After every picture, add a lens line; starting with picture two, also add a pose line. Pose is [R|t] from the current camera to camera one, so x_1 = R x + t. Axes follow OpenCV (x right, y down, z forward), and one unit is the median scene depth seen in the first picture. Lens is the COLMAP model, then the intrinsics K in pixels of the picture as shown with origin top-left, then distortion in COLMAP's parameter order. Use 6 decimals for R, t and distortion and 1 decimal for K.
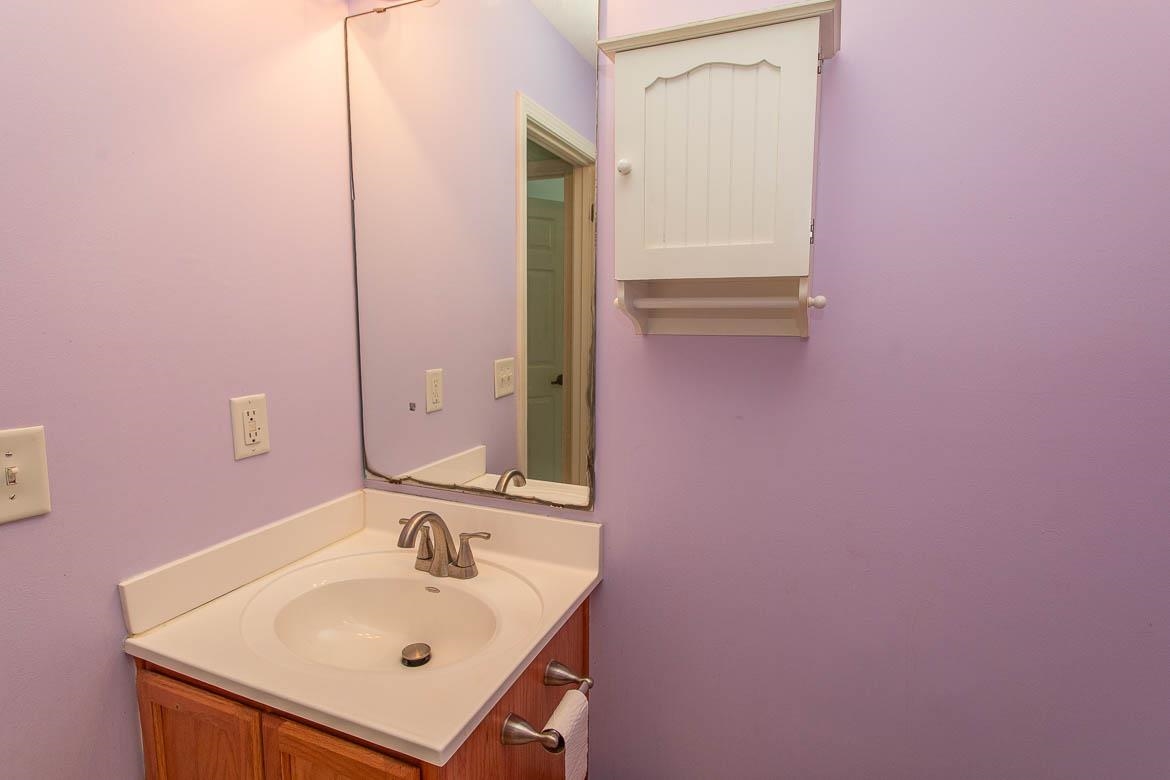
lens RADIAL K [[580.2, 0, 585.0], [0, 580.2, 390.0], [0, 0, 1]] dist [0.001270, 0.000329]
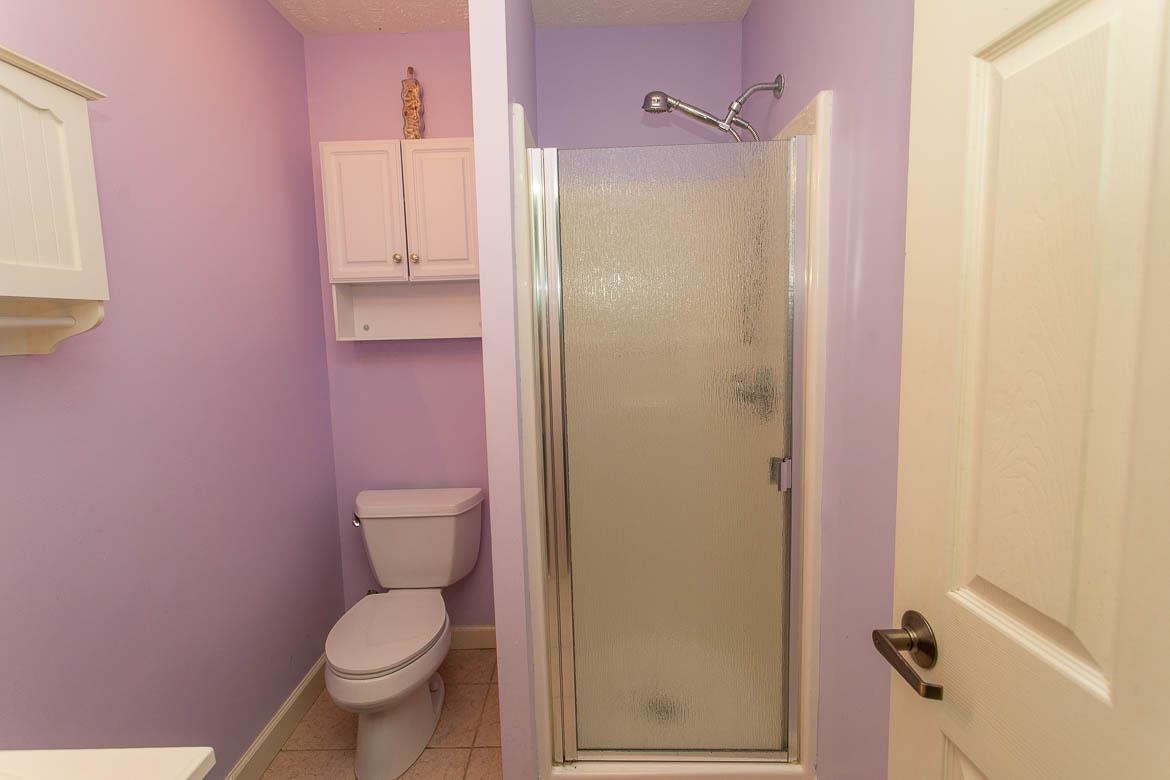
lens RADIAL K [[551.0, 0, 583.5], [0, 551.0, 387.2], [0, 0, 1]] dist [0.001776, 0.001334]
pose [[-0.379590, -0.098664, 0.919879, -0.965990], [0.138402, 0.977052, 0.161908, -0.056663], [-0.914744, 0.188772, -0.357224, 0.453132]]
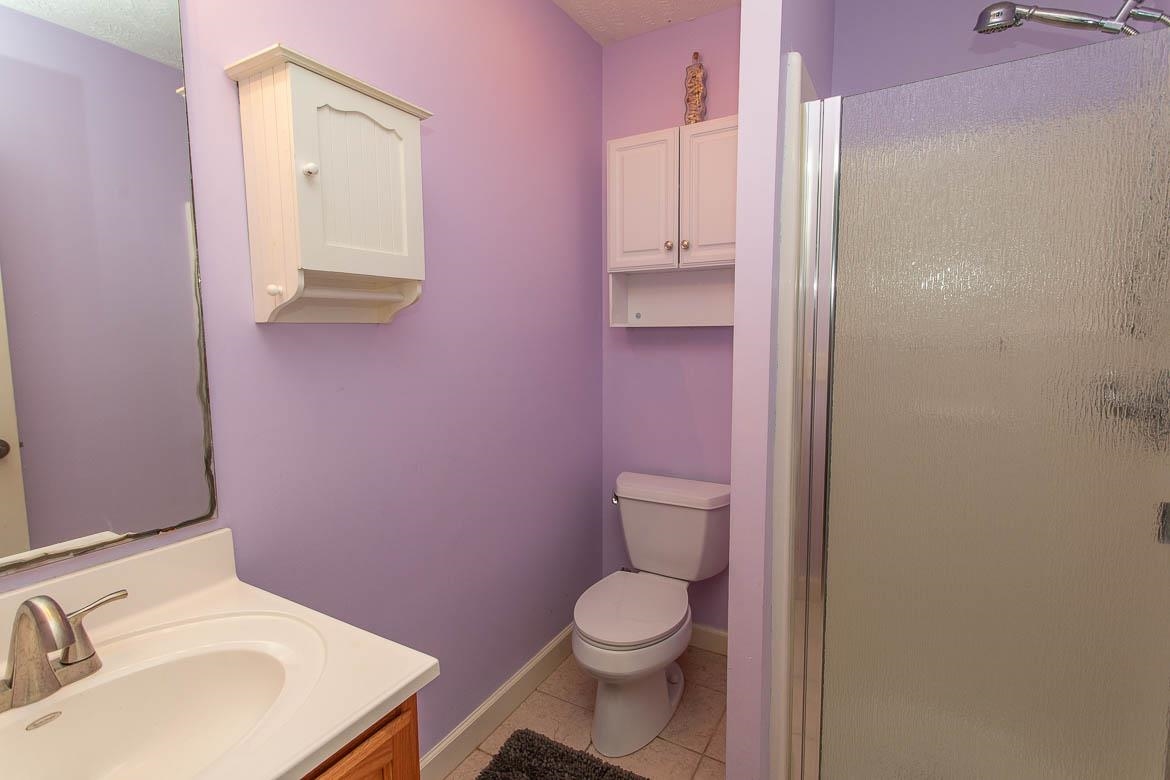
lens RADIAL K [[551.0, 0, 583.5], [0, 551.0, 387.2], [0, 0, 1]] dist [0.001776, 0.001334]
pose [[0.128411, -0.103311, 0.986325, -0.903465], [0.132535, 0.987425, 0.086171, 0.012690], [-0.982825, 0.119657, 0.140489, 0.353986]]
